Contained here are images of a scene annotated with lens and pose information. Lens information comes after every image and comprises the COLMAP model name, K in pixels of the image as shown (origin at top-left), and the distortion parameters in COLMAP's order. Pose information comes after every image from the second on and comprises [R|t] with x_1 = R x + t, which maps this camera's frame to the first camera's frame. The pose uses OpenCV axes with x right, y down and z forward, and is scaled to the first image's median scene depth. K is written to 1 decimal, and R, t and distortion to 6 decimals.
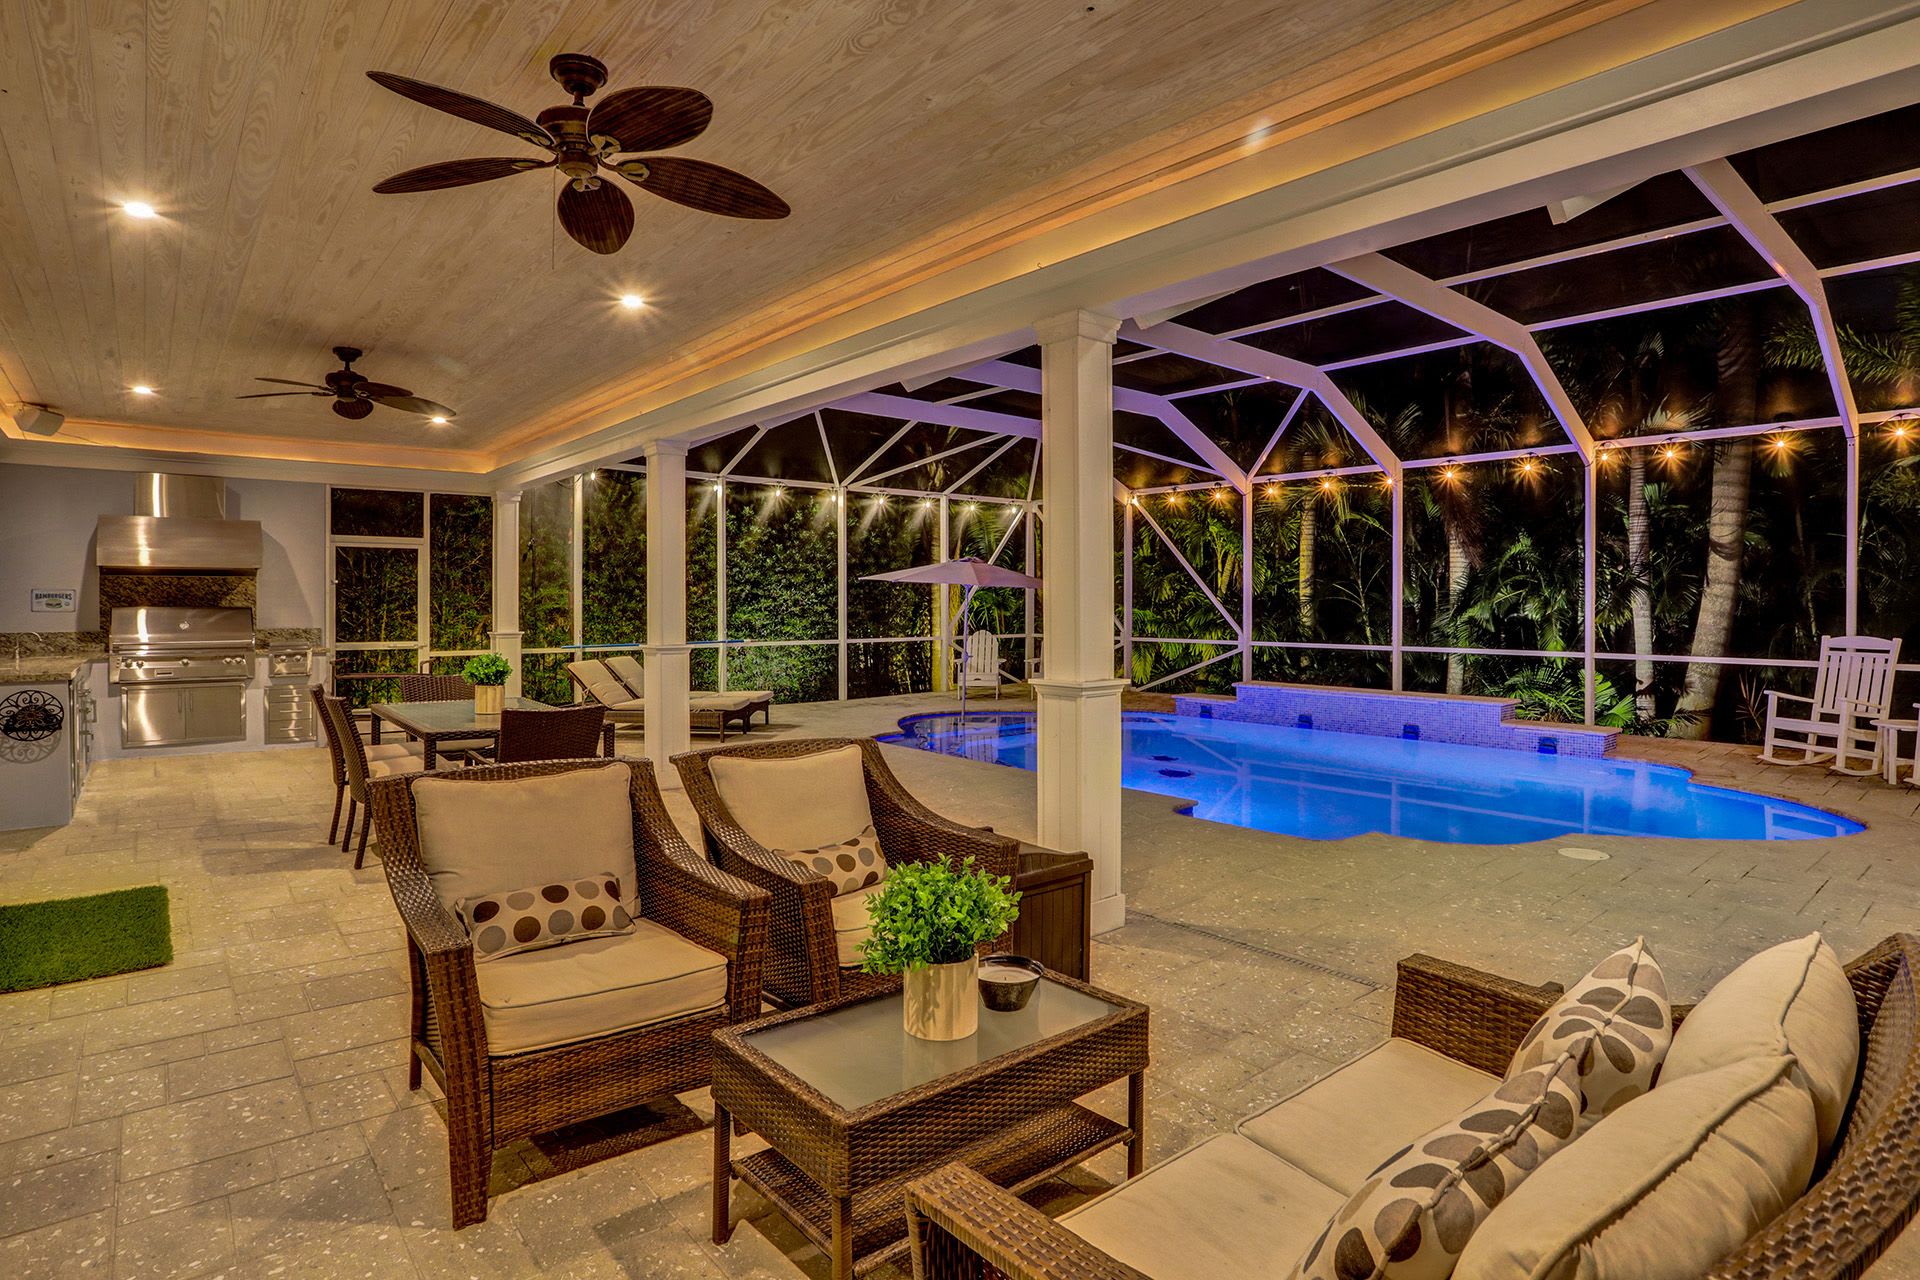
lens RADIAL K [[1007.6, 0, 946.7], [0, 1007.6, 603.2], [0, 0, 1]] dist [-0.081643, 0.037916]
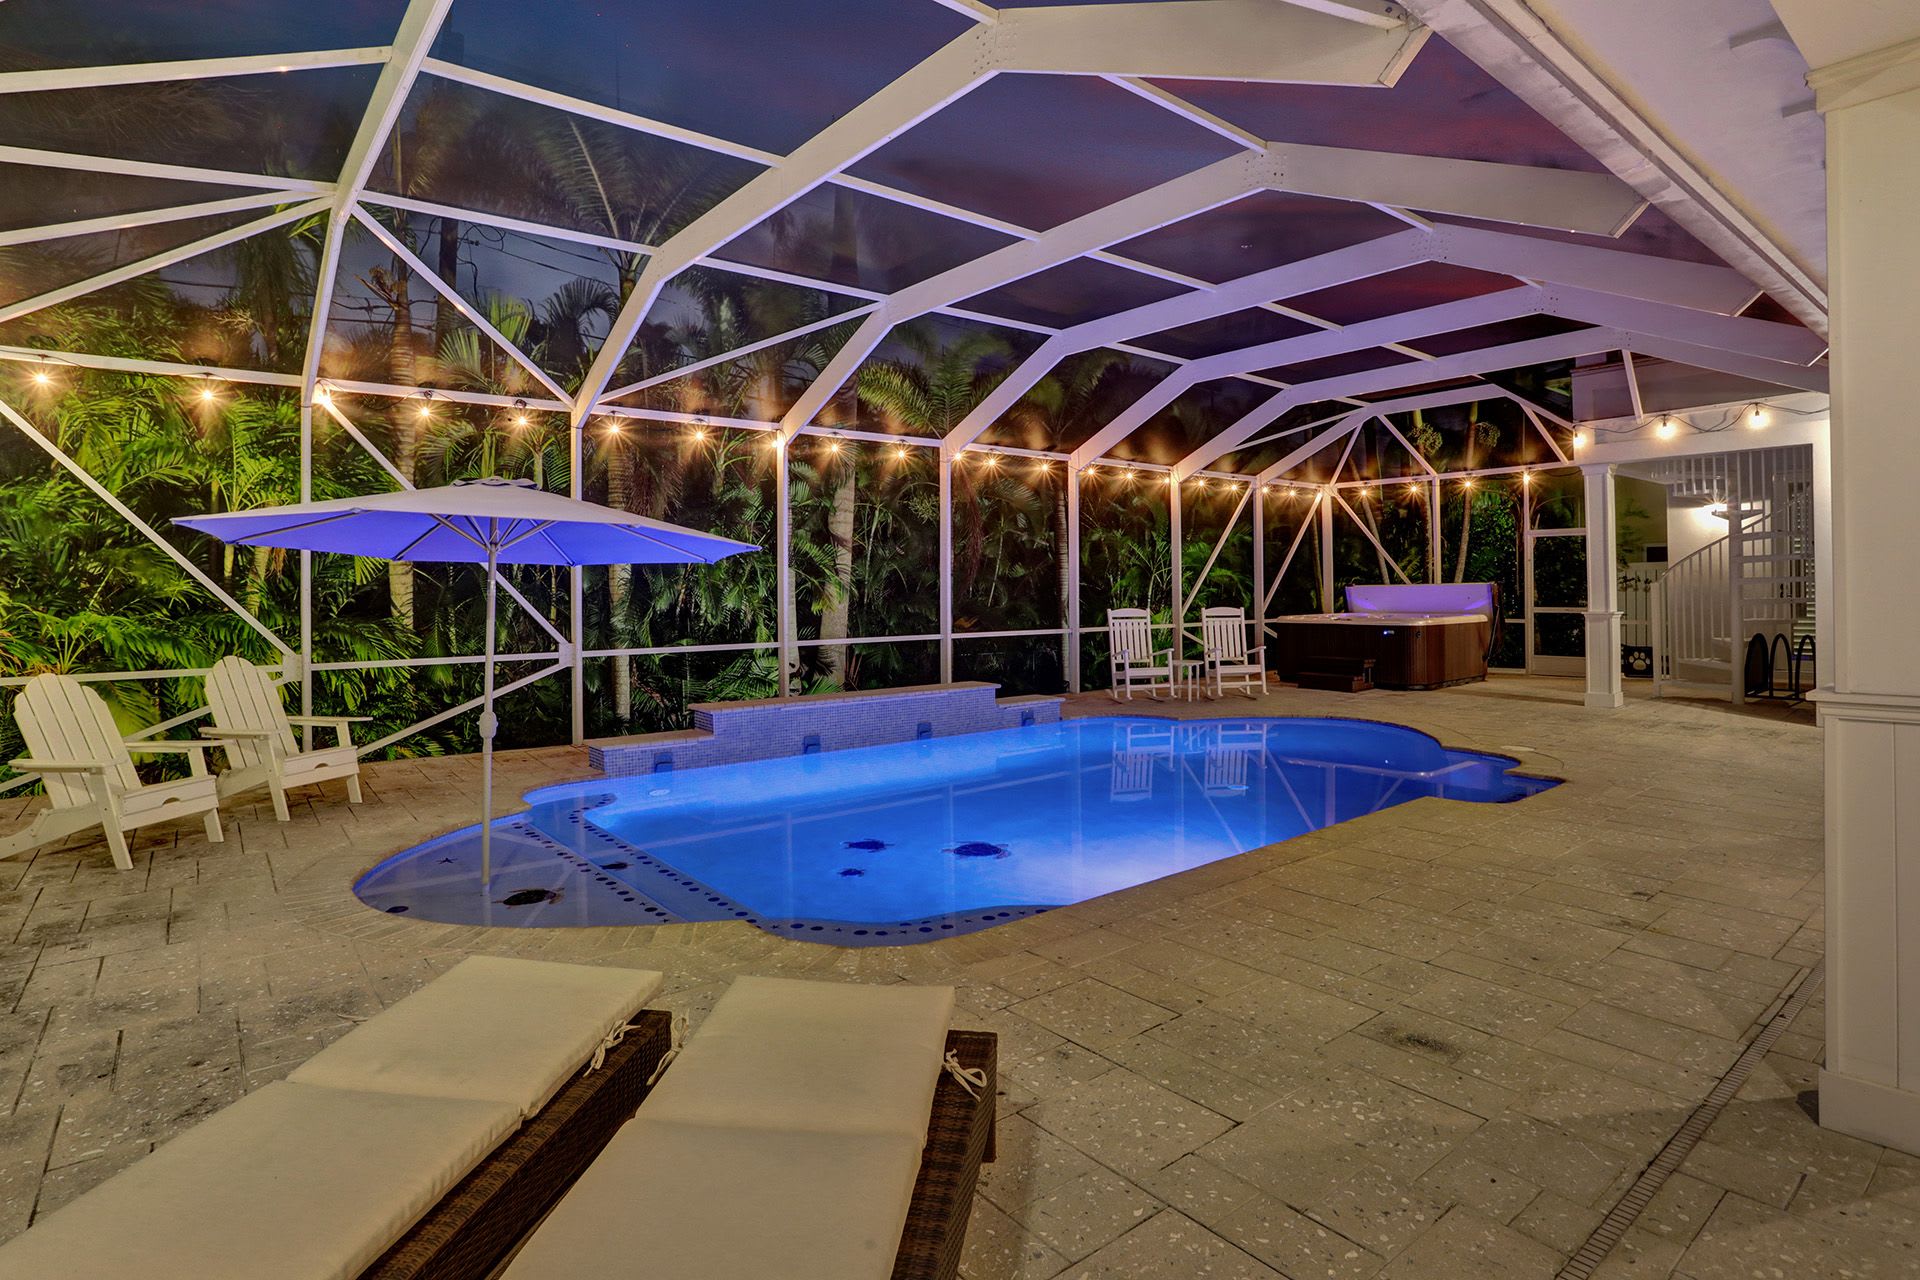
lens RADIAL K [[987.9, 0, 950.0], [0, 987.9, 620.4], [0, 0, 1]] dist [-0.078844, 0.036864]
pose [[0.015575, -0.031913, 0.999369, -0.448084], [0.013839, 0.999402, 0.031698, 0.000400], [-0.999783, 0.013336, 0.016007, 0.990043]]
